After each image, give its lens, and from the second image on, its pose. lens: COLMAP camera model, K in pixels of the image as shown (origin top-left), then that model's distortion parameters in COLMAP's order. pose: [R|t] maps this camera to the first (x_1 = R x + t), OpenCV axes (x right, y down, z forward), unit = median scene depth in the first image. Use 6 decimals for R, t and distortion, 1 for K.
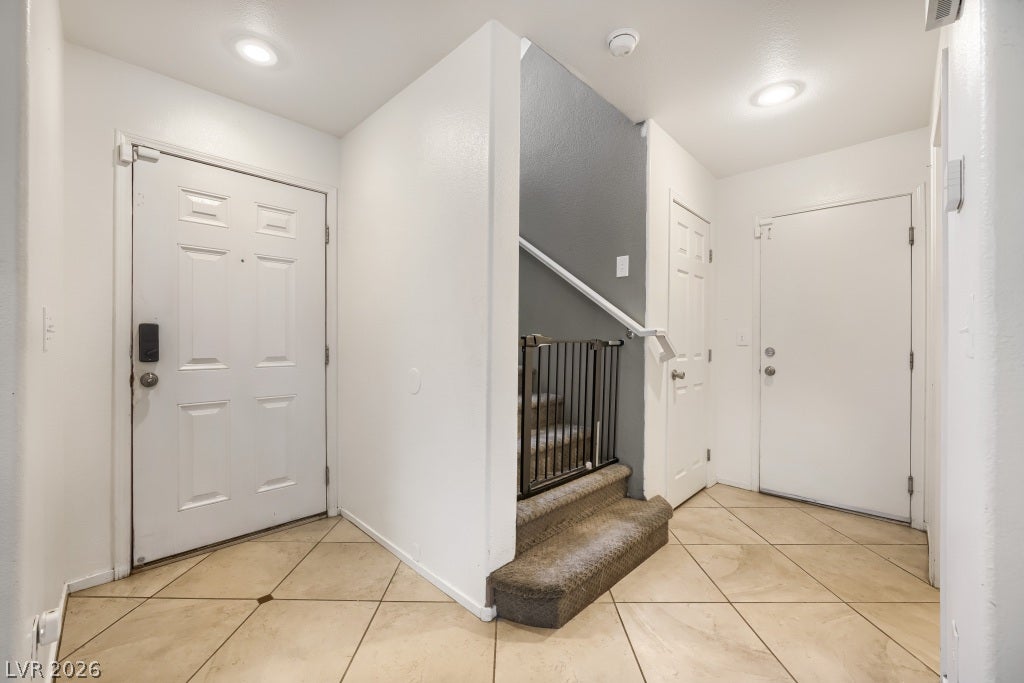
lens RADIAL K [[406.6, 0, 509.8], [0, 406.6, 338.4], [0, 0, 1]] dist [-0.010831, 0.001754]
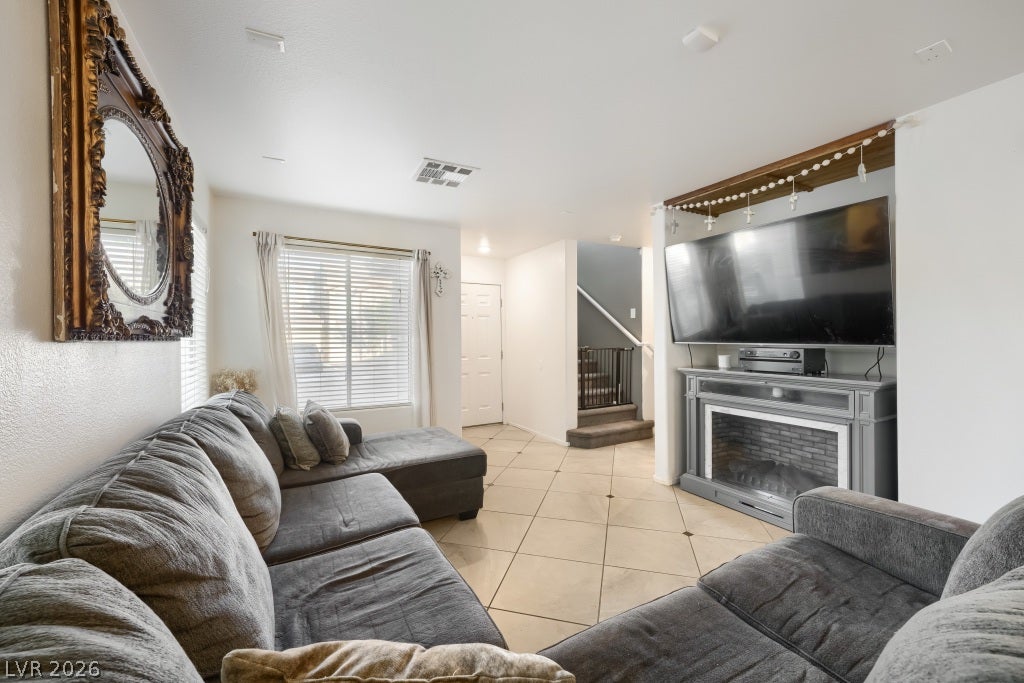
lens RADIAL K [[406.6, 0, 506.8], [0, 406.6, 339.5], [0, 0, 1]] dist [-0.010831, 0.001754]
pose [[0.960527, -0.012800, -0.277892, 0.244663], [0.014744, 0.999879, 0.004907, -0.061896], [0.277796, -0.008810, 0.960600, -1.332867]]
